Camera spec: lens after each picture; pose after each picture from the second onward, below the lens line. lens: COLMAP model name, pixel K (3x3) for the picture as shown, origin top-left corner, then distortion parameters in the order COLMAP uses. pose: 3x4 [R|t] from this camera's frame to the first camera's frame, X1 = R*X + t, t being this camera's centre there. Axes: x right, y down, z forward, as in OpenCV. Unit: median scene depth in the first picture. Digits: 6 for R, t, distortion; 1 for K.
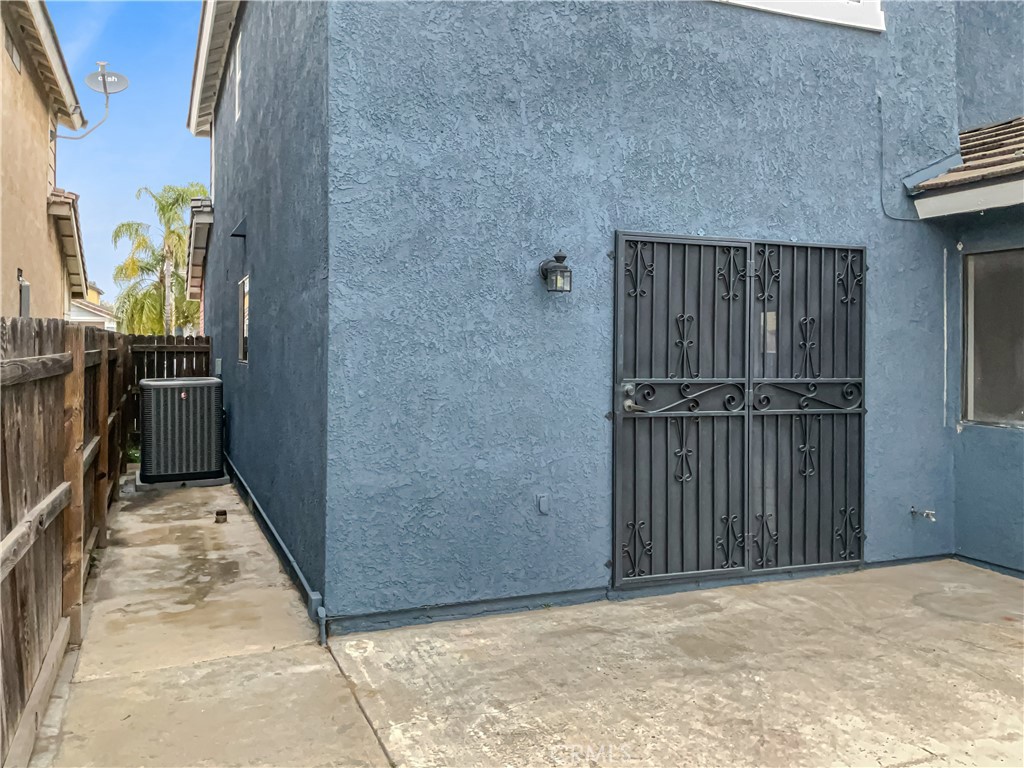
lens RADIAL K [[884.6, 0, 509.2], [0, 884.6, 345.2], [0, 0, 1]] dist [0.003730, -0.010367]
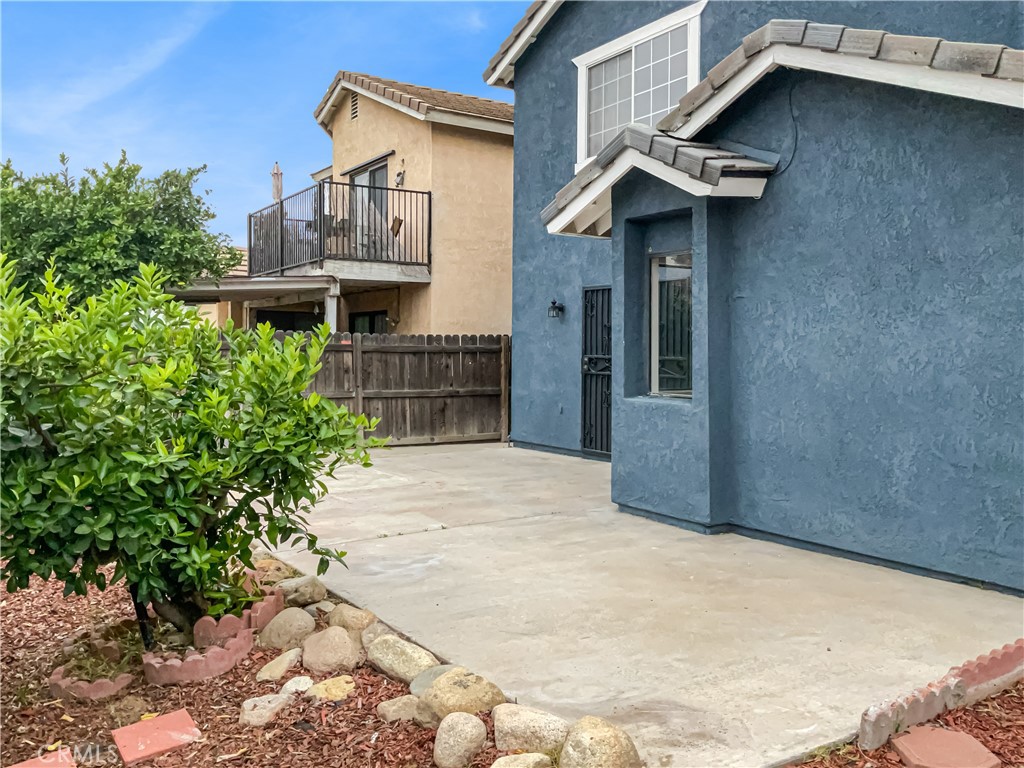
lens RADIAL K [[842.7, 0, 512.0], [0, 842.7, 367.4], [0, 0, 1]] dist [0.002900, -0.038953]
pose [[0.183198, 0.010430, -0.983021, 2.108079], [-0.006551, 0.999934, 0.009389, 0.049144], [0.983054, 0.004720, 0.183254, 0.456387]]
